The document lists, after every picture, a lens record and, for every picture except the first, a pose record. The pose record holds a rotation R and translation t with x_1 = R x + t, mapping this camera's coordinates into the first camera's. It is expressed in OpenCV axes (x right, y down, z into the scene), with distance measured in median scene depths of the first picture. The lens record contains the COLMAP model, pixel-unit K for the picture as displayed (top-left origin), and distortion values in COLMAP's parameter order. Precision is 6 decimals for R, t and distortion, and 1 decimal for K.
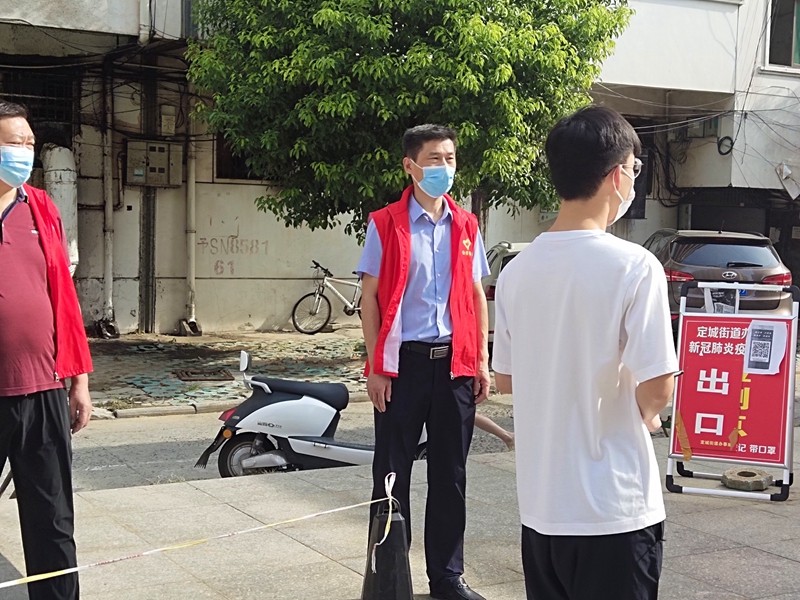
lens RADIAL K [[1194.7, 0, 399.5], [0, 1194.7, 278.8], [0, 0, 1]] dist [0.253632, -1.040916]
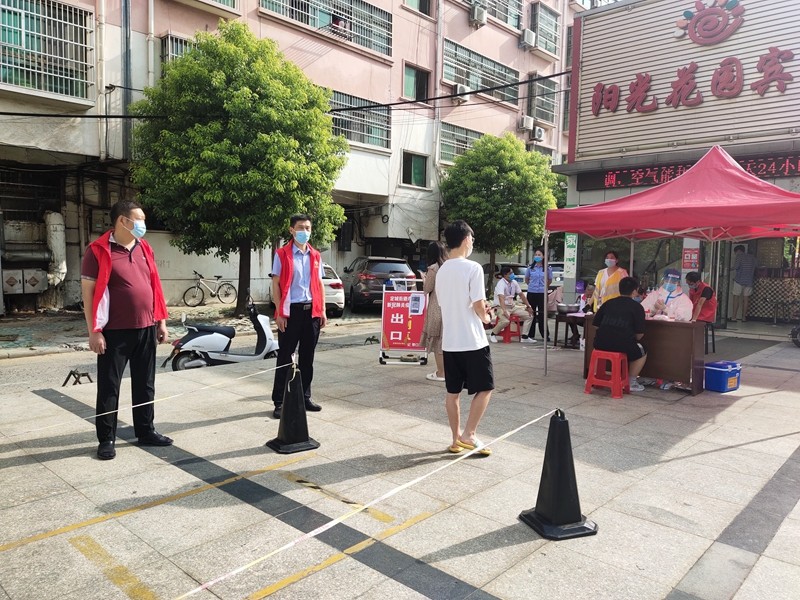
lens RADIAL K [[599.9, 0, 400.0], [0, 599.9, 300.0], [0, 0, 1]] dist [0.002536, -0.001069]
pose [[0.950589, -0.020635, 0.309765, -0.072367], [0.009972, 0.999303, 0.035967, 0.001983], [-0.310292, -0.031101, 0.950133, -0.102855]]
